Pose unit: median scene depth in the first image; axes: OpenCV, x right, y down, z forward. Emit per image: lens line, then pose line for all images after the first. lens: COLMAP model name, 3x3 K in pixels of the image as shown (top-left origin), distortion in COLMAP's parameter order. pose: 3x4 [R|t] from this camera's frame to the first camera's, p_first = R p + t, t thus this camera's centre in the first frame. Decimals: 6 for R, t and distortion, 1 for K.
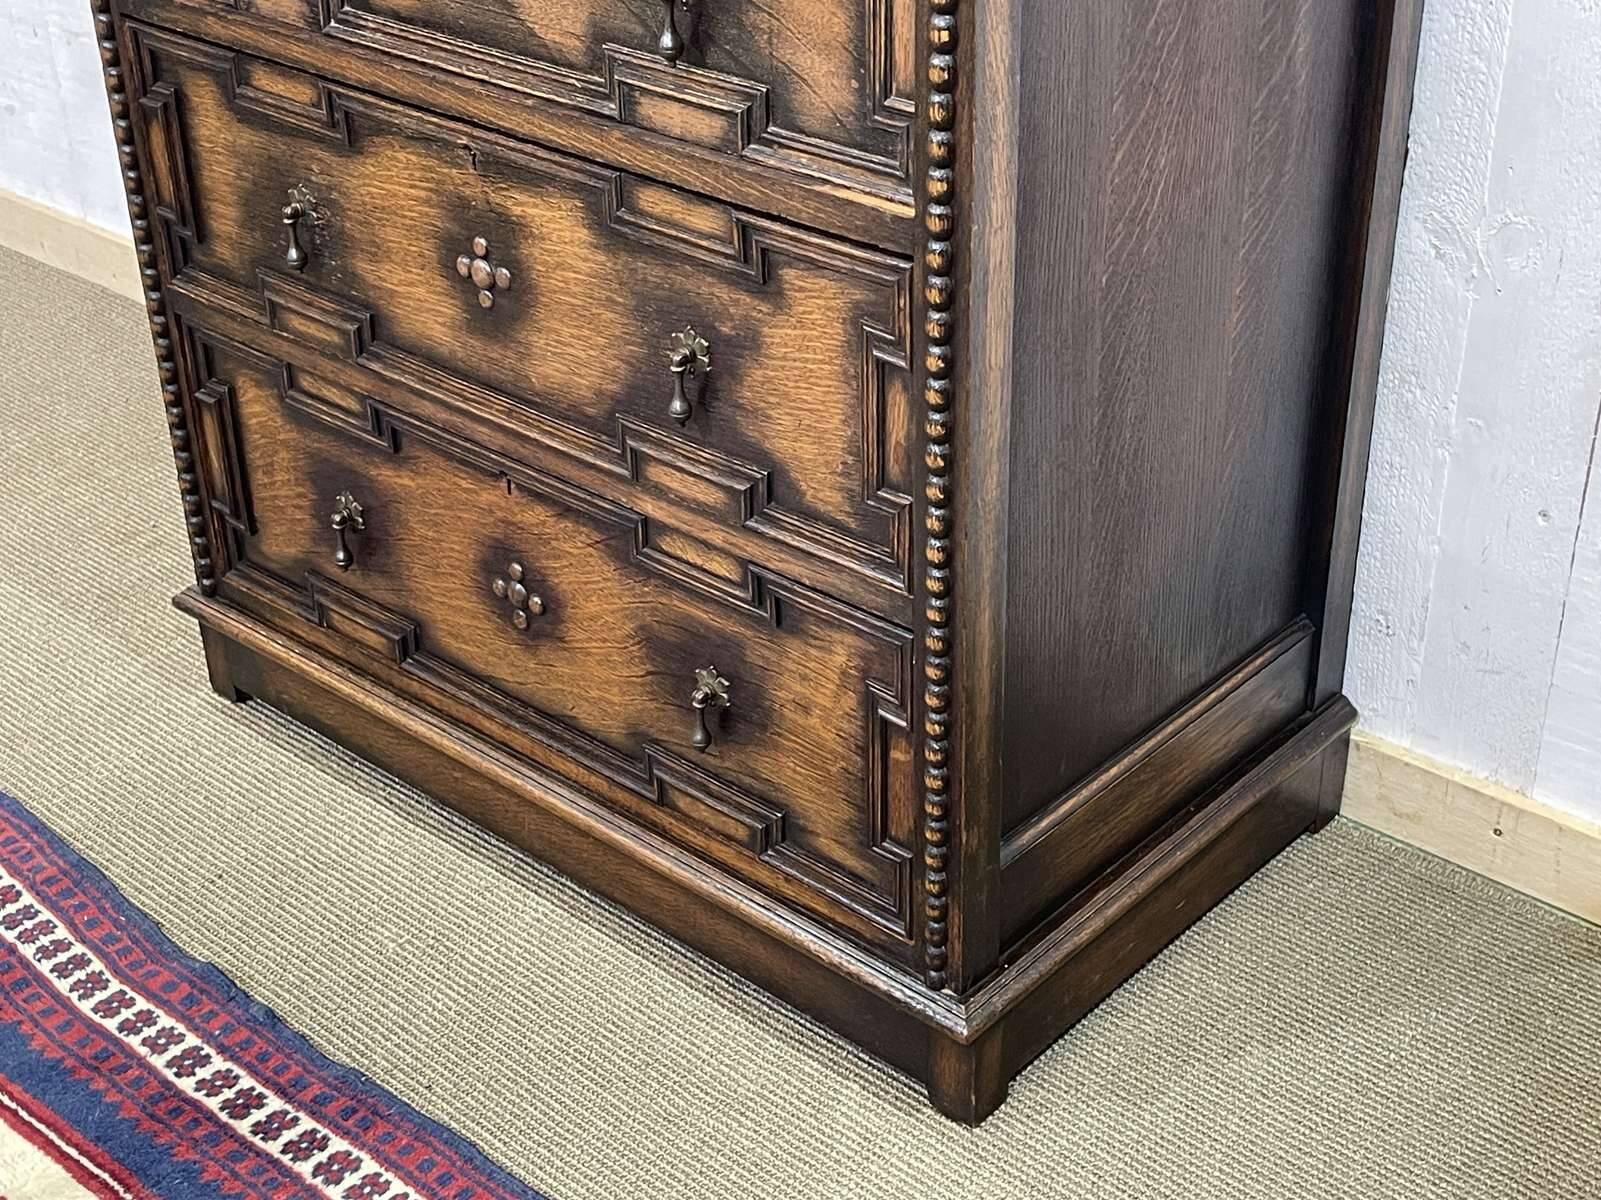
lens RADIAL K [[2226.0, 0, 800.5], [0, 2226.0, 623.5], [0, 0, 1]] dist [0.164807, -0.667834]
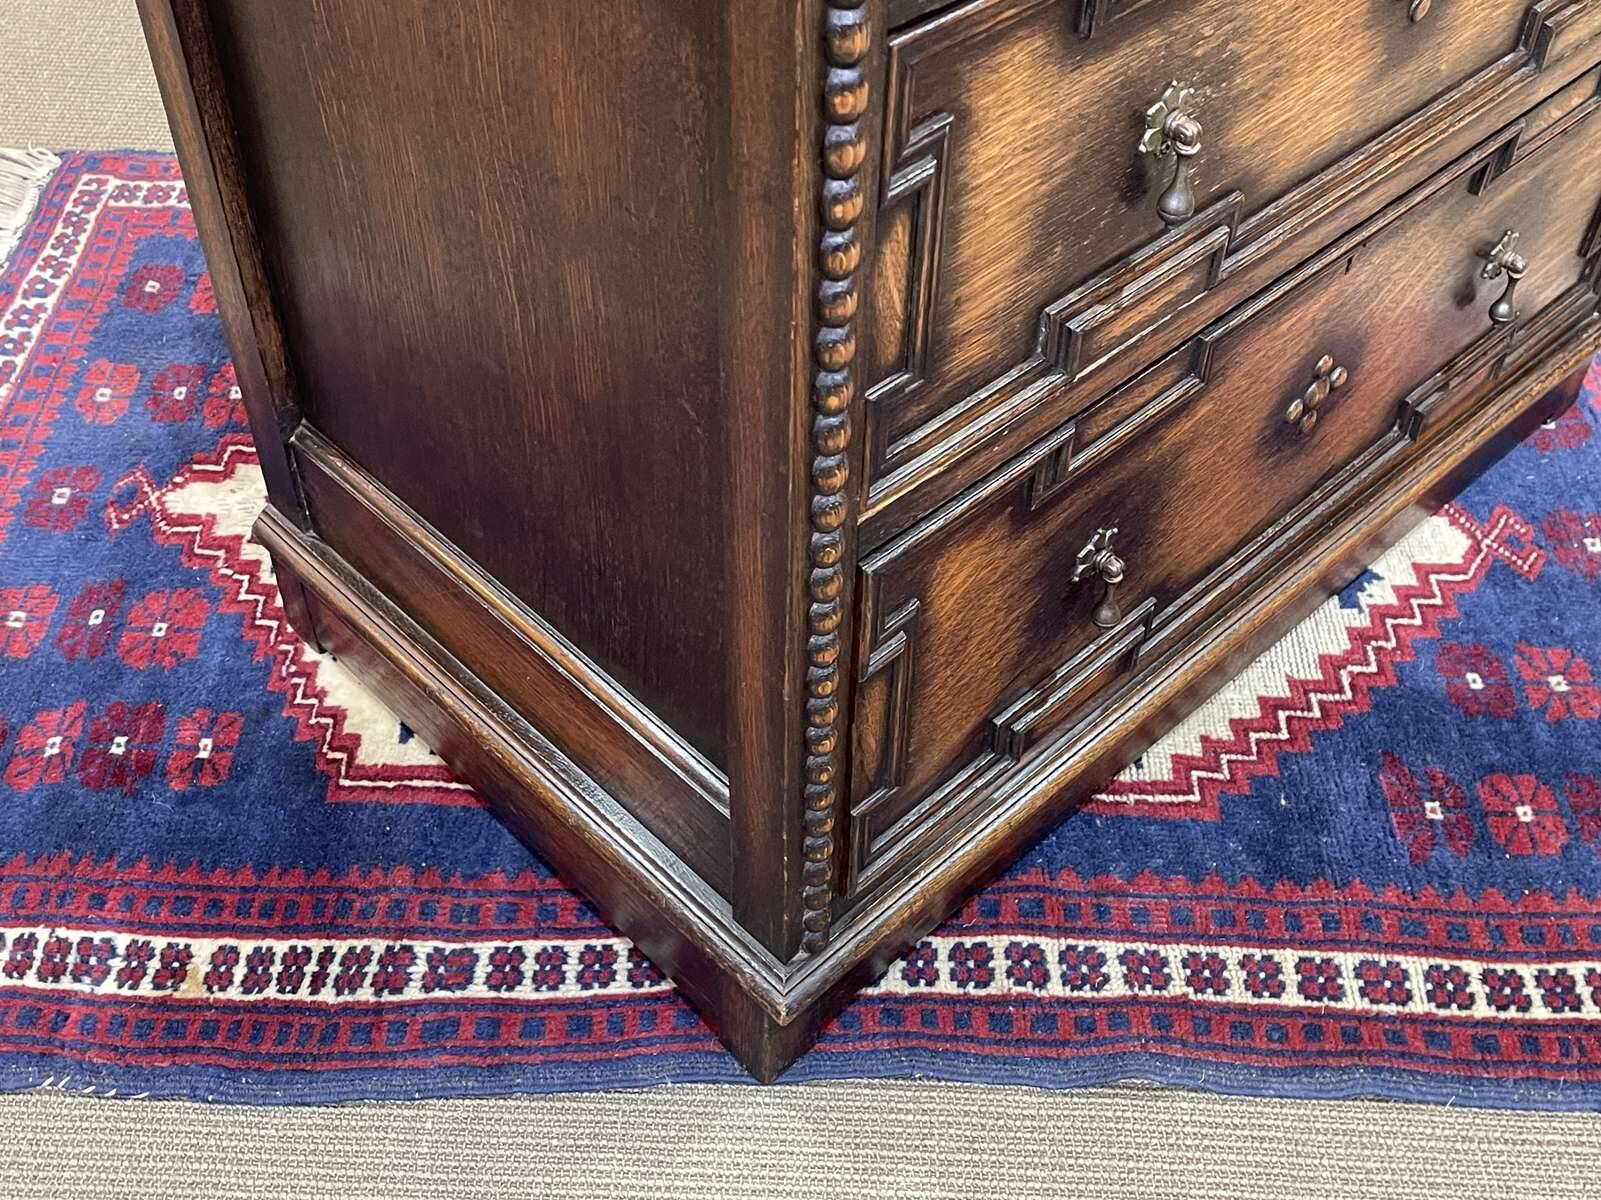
lens RADIAL K [[1805.5, 0, 790.2], [0, 1805.5, 610.6], [0, 0, 1]] dist [0.053916, -0.081289]
pose [[0.073846, -0.702719, 0.707625, -0.704055], [0.497952, 0.640761, 0.584354, -0.463068], [-0.864055, 0.309211, 0.397238, 1.019241]]
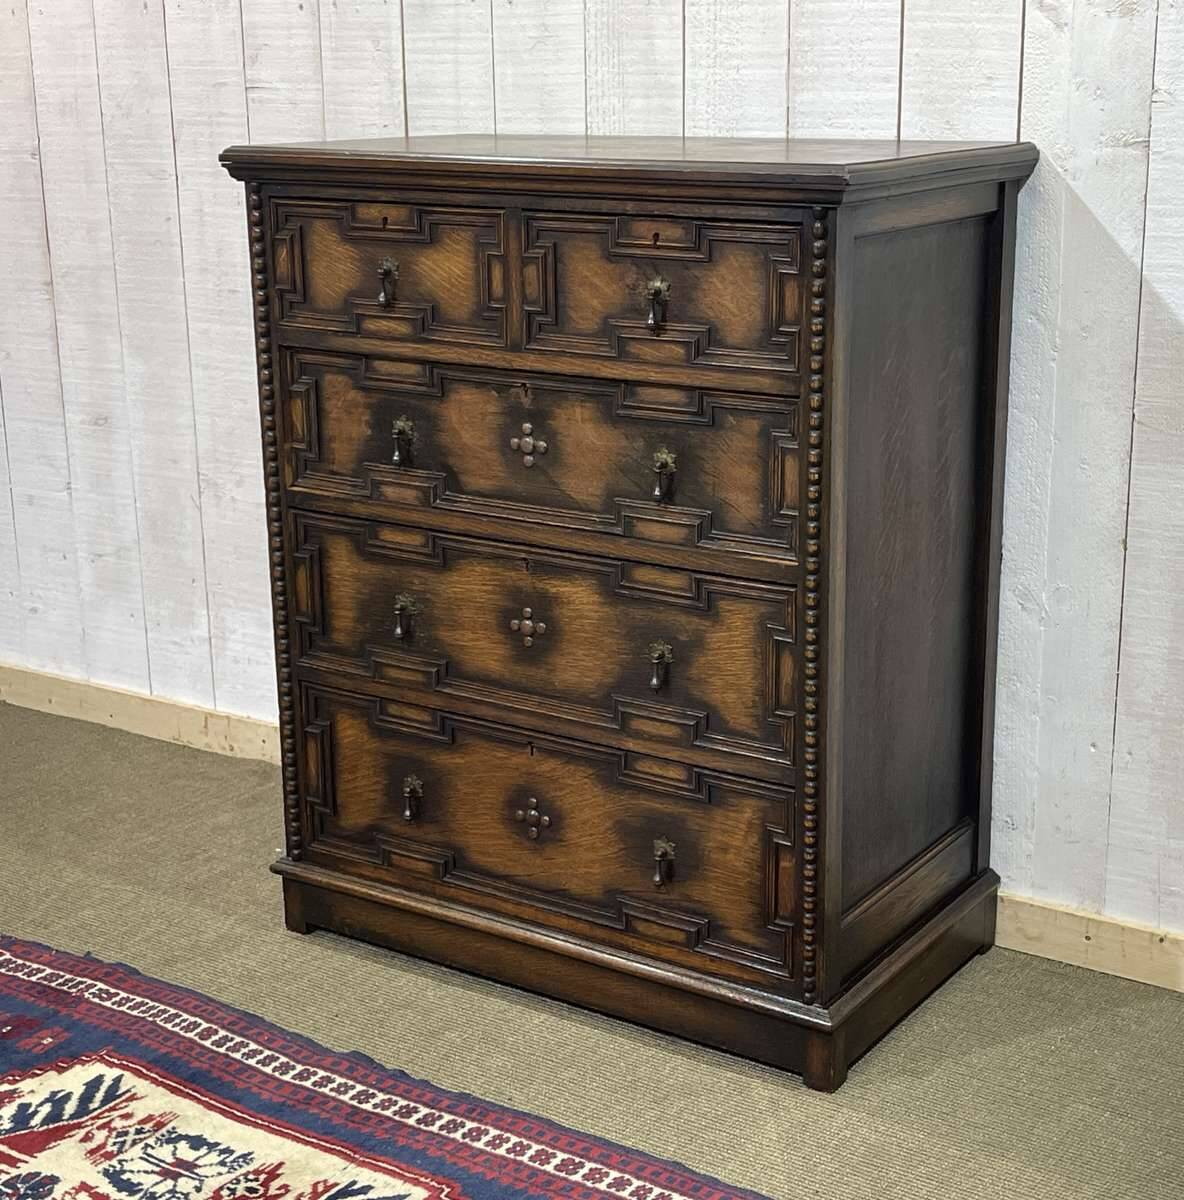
lens RADIAL K [[1952.7, 0, 640.7], [0, 1952.7, 600.4], [0, 0, 1]] dist [0.112941, -0.266980]
pose [[0.988066, -0.027621, 0.151532, -0.295003], [0.067299, 0.962333, -0.263411, 0.252343], [-0.138549, 0.270465, 0.952708, -0.547379]]
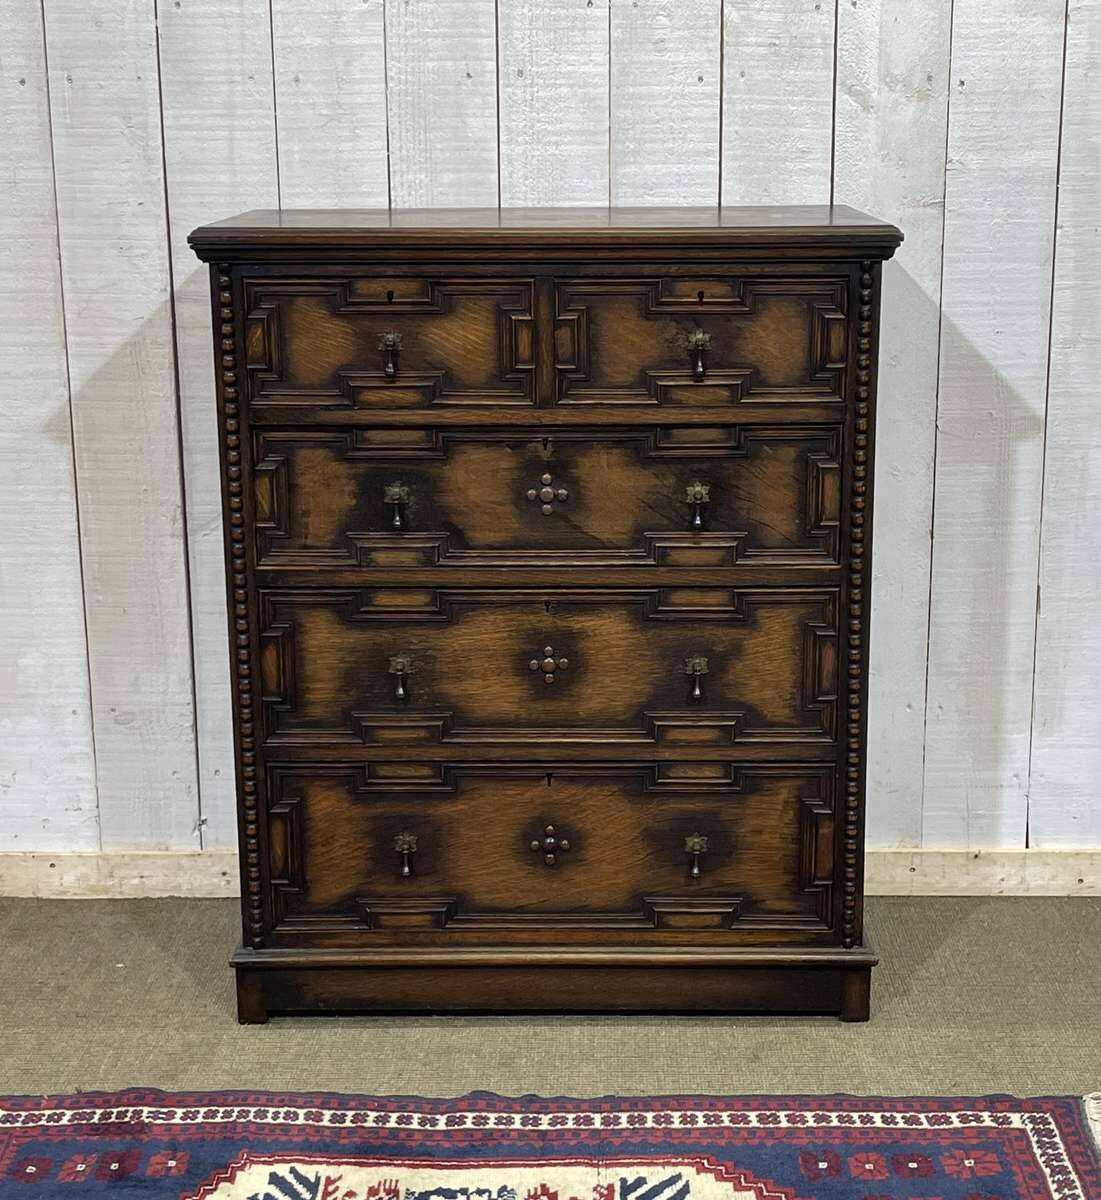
lens RADIAL K [[2098.7, 0, 552.6], [0, 2098.7, 647.1], [0, 0, 1]] dist [0.137543, -0.314450]
pose [[0.754989, -0.147465, 0.638942, -1.326758], [0.329800, 0.927572, -0.175620, 0.154882], [-0.566767, 0.343314, 0.748940, -0.389862]]
